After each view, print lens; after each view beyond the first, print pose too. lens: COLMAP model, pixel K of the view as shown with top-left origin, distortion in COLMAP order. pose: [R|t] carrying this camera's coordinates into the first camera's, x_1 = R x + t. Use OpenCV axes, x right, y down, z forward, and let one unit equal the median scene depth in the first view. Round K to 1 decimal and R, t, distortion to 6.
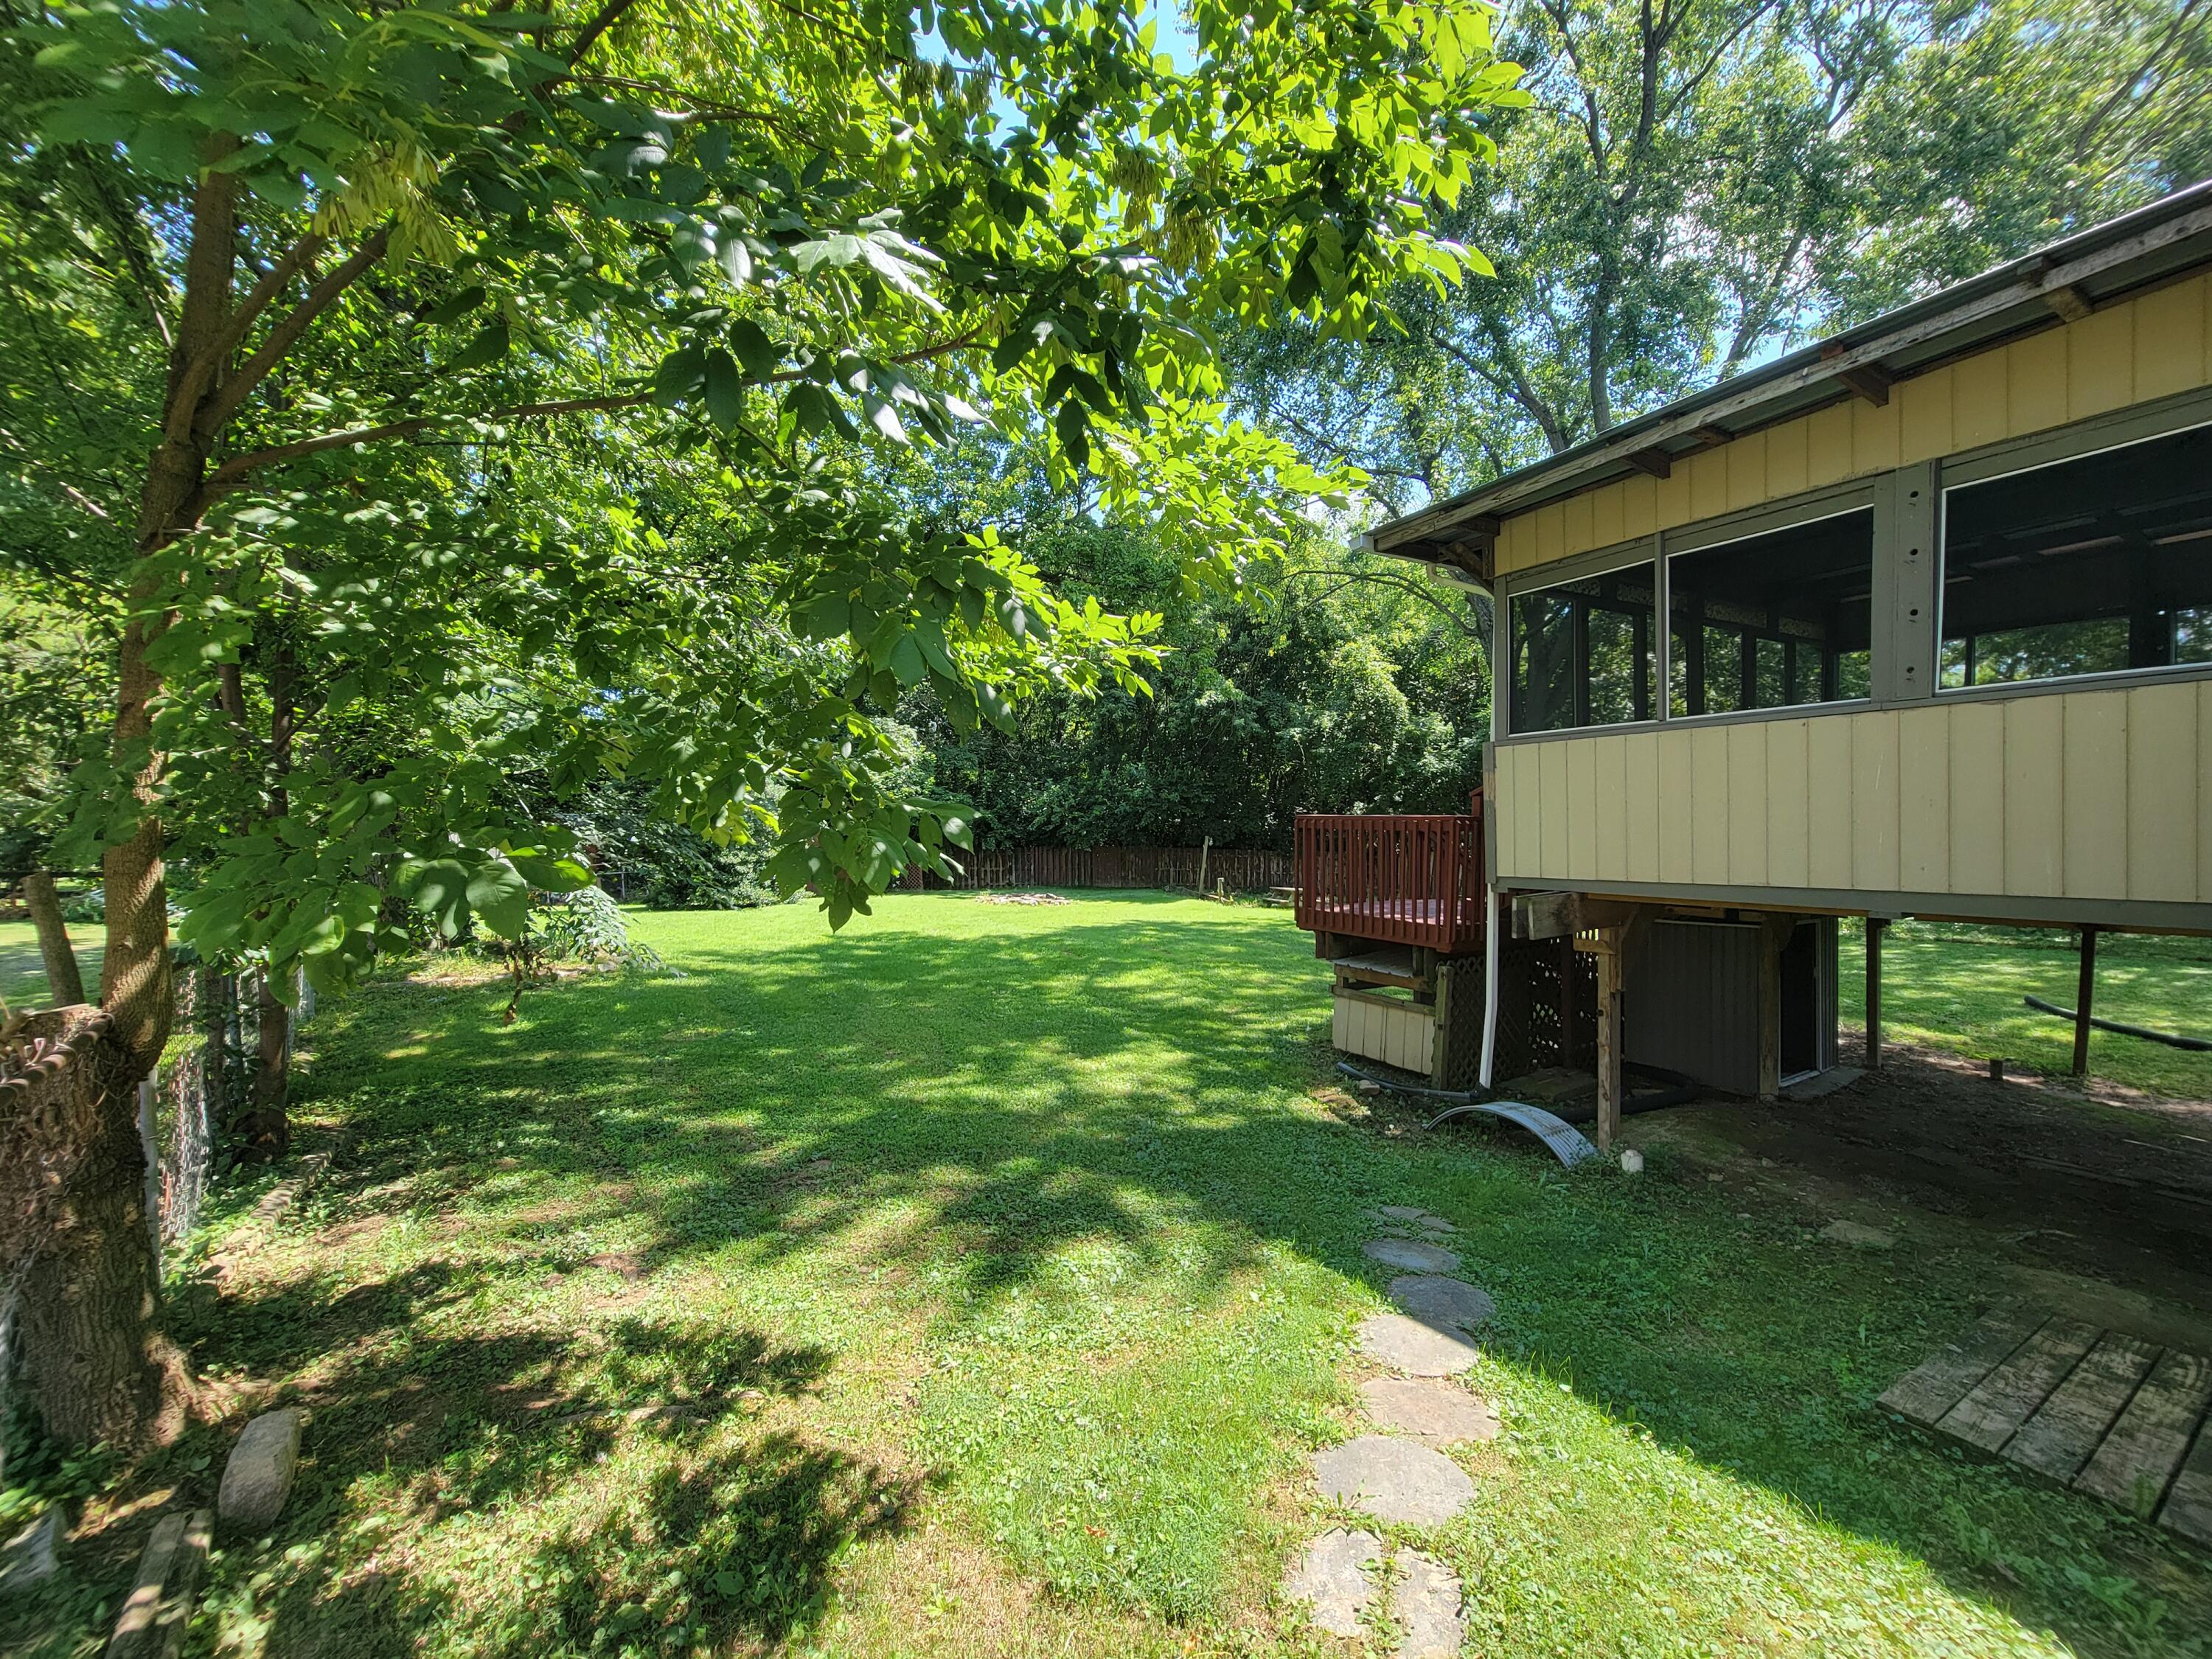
lens RADIAL K [[915.6, 0, 1109.0], [0, 915.6, 853.6], [0, 0, 1]] dist [-0.003521, 0.000203]
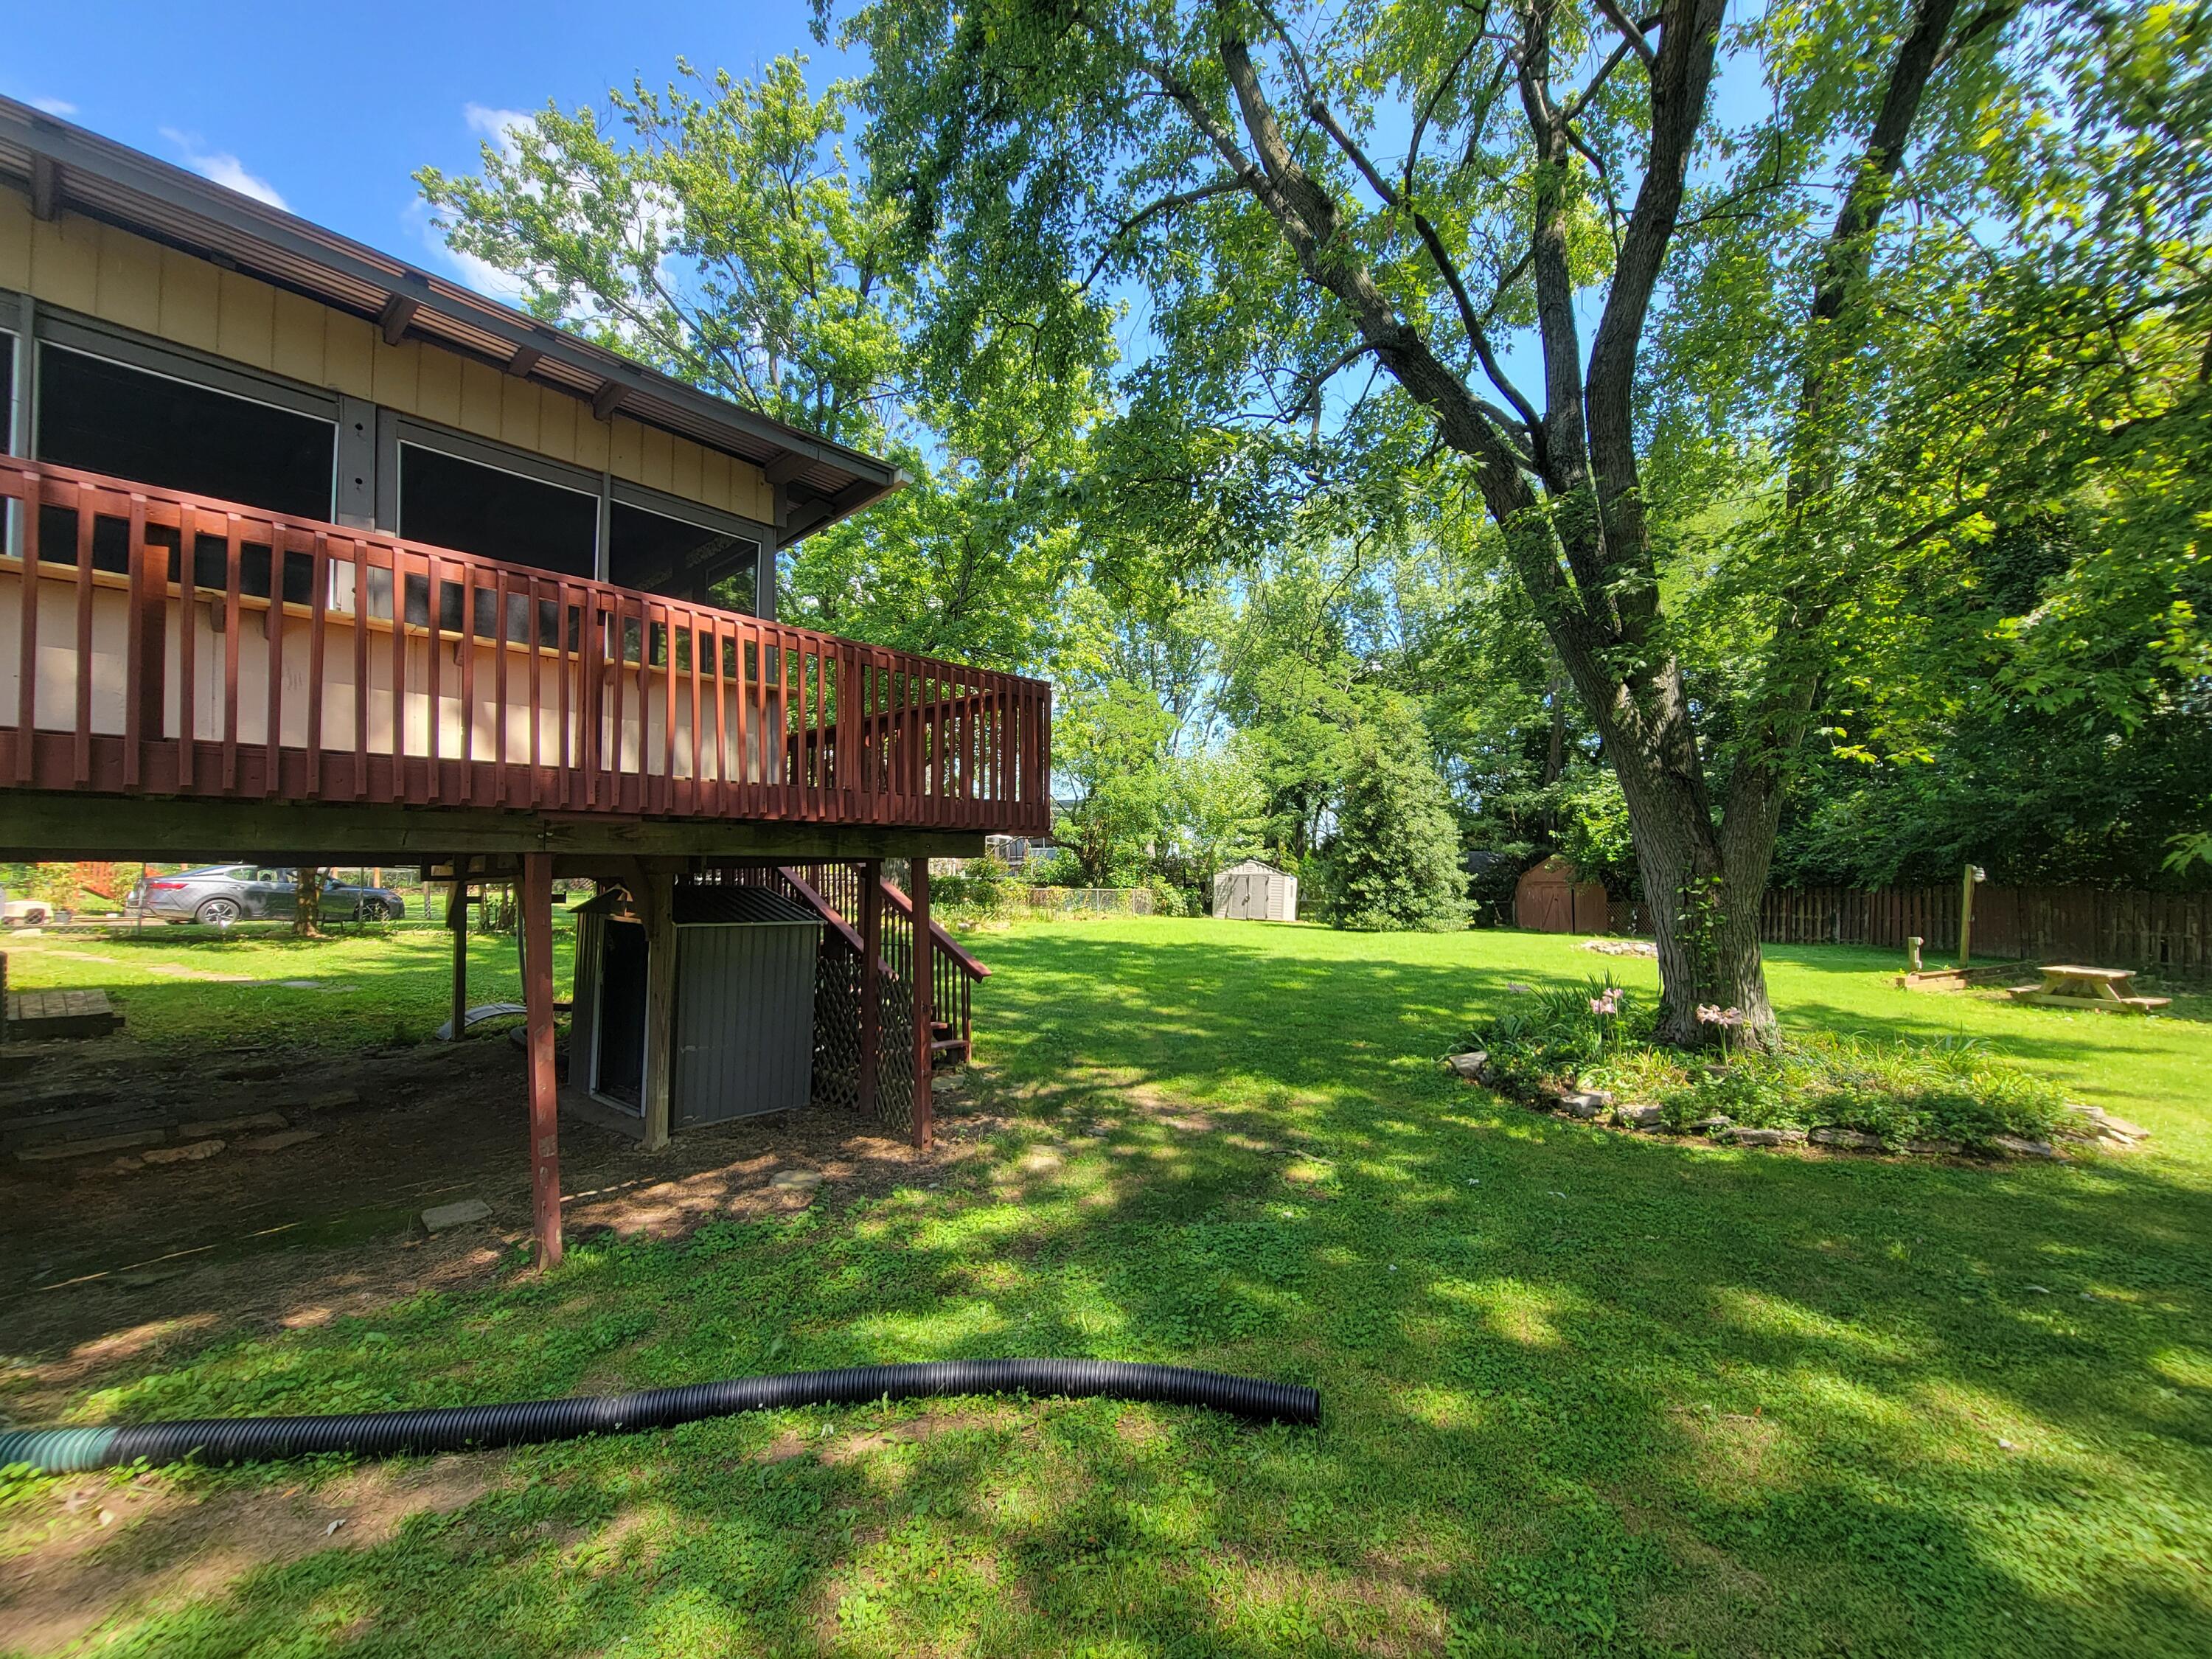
lens RADIAL K [[914.6, 0, 1103.9], [0, 914.6, 850.3], [0, 0, 1]] dist [-0.005366, 0.005608]
pose [[0.282013, -0.020995, -0.959181, 0.479825], [-0.028866, 0.999122, -0.030356, 0.003654], [0.958976, 0.036249, 0.281160, 0.321639]]
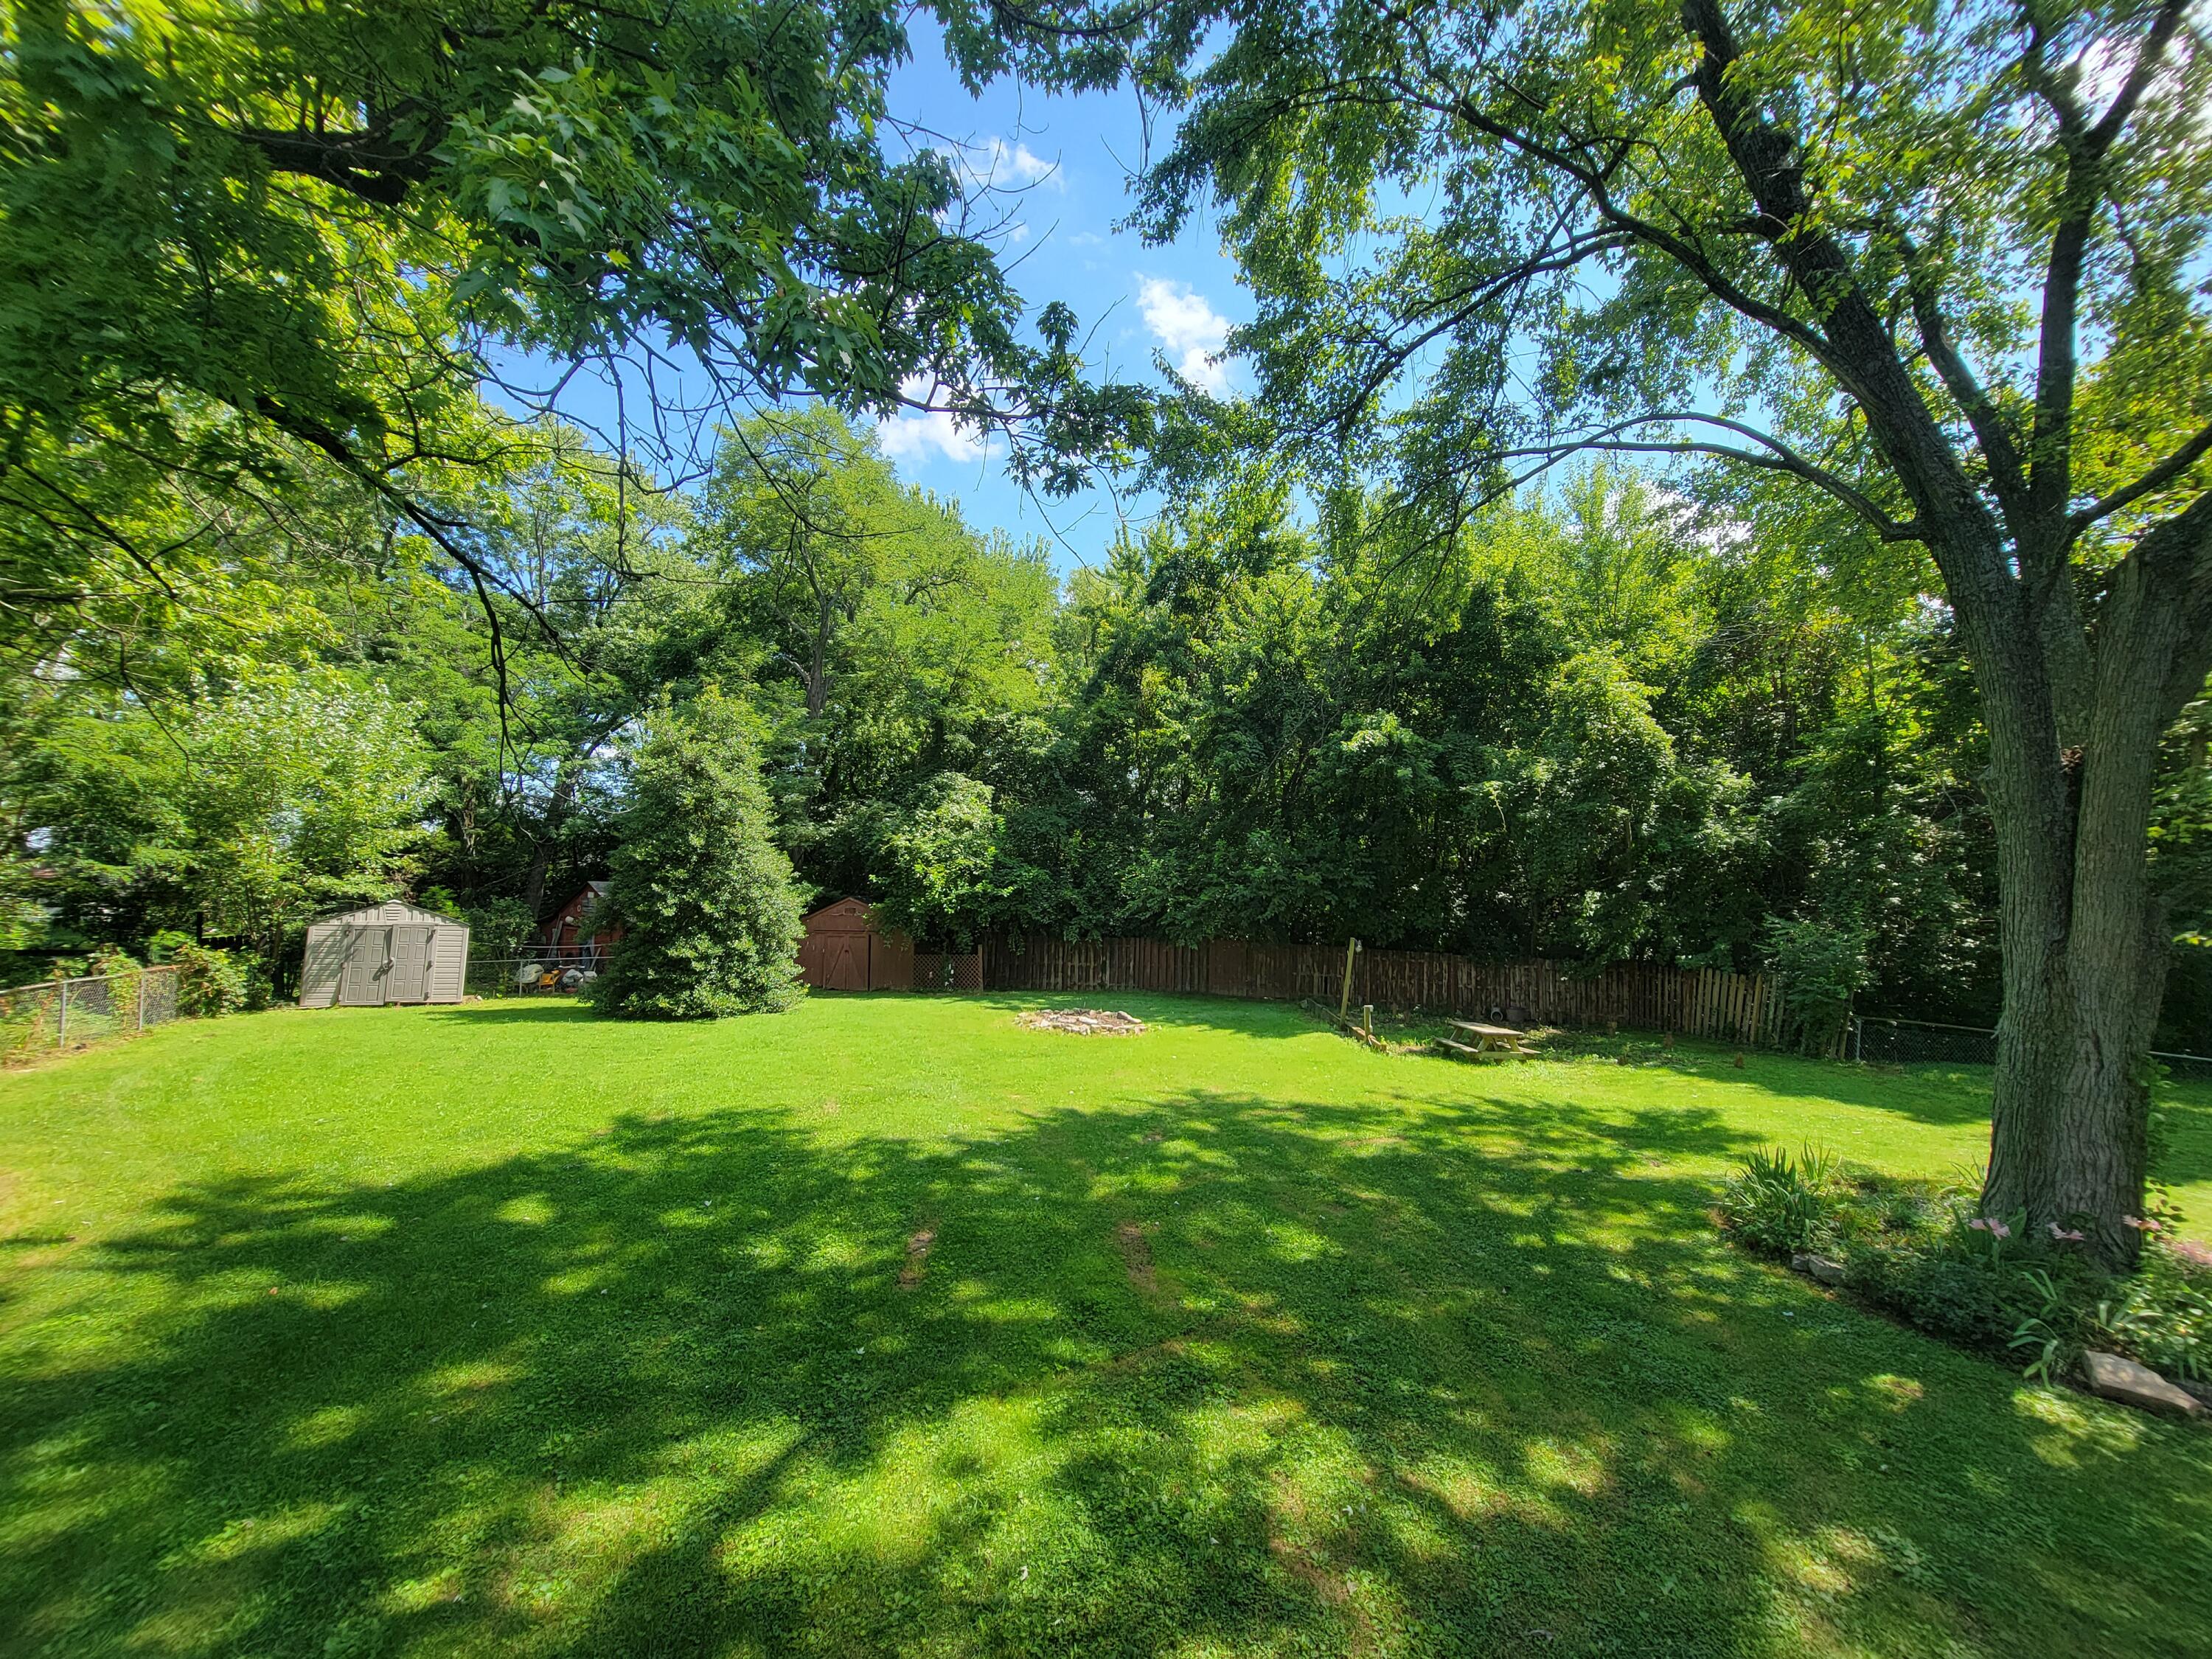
lens RADIAL K [[914.6, 0, 1103.9], [0, 914.6, 850.3], [0, 0, 1]] dist [-0.005366, 0.005608]
pose [[0.976642, 0.013935, -0.214420, 0.068643], [-0.030491, 0.996784, -0.074103, -0.027323], [0.212698, 0.078910, 0.973926, 0.283459]]
